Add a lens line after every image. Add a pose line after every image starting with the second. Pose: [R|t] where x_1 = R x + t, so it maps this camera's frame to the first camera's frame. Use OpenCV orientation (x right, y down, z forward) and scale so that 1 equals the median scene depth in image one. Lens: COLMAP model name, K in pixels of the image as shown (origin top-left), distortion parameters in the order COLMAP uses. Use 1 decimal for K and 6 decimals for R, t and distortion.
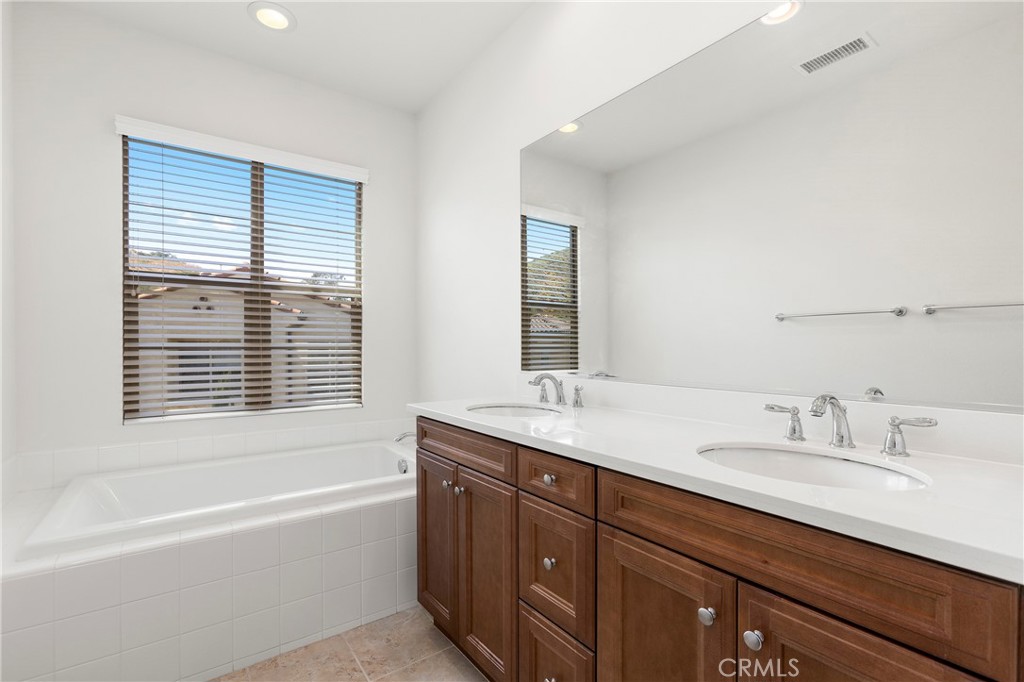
lens RADIAL K [[465.8, 0, 505.5], [0, 465.8, 340.2], [0, 0, 1]] dist [-0.004073, -0.000199]
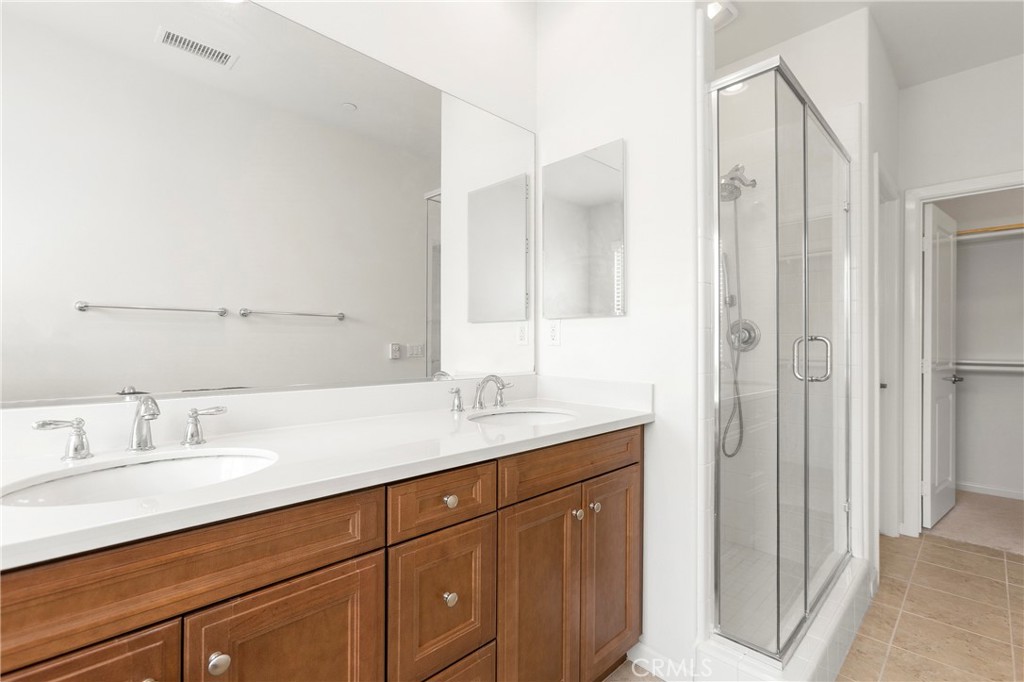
lens RADIAL K [[465.8, 0, 503.9], [0, 465.8, 342.5], [0, 0, 1]] dist [-0.004073, -0.000199]
pose [[-0.136406, 0.002200, 0.990651, -0.431931], [-0.013008, 0.999907, -0.004012, 0.008652], [-0.990568, -0.013434, -0.136365, 0.584331]]
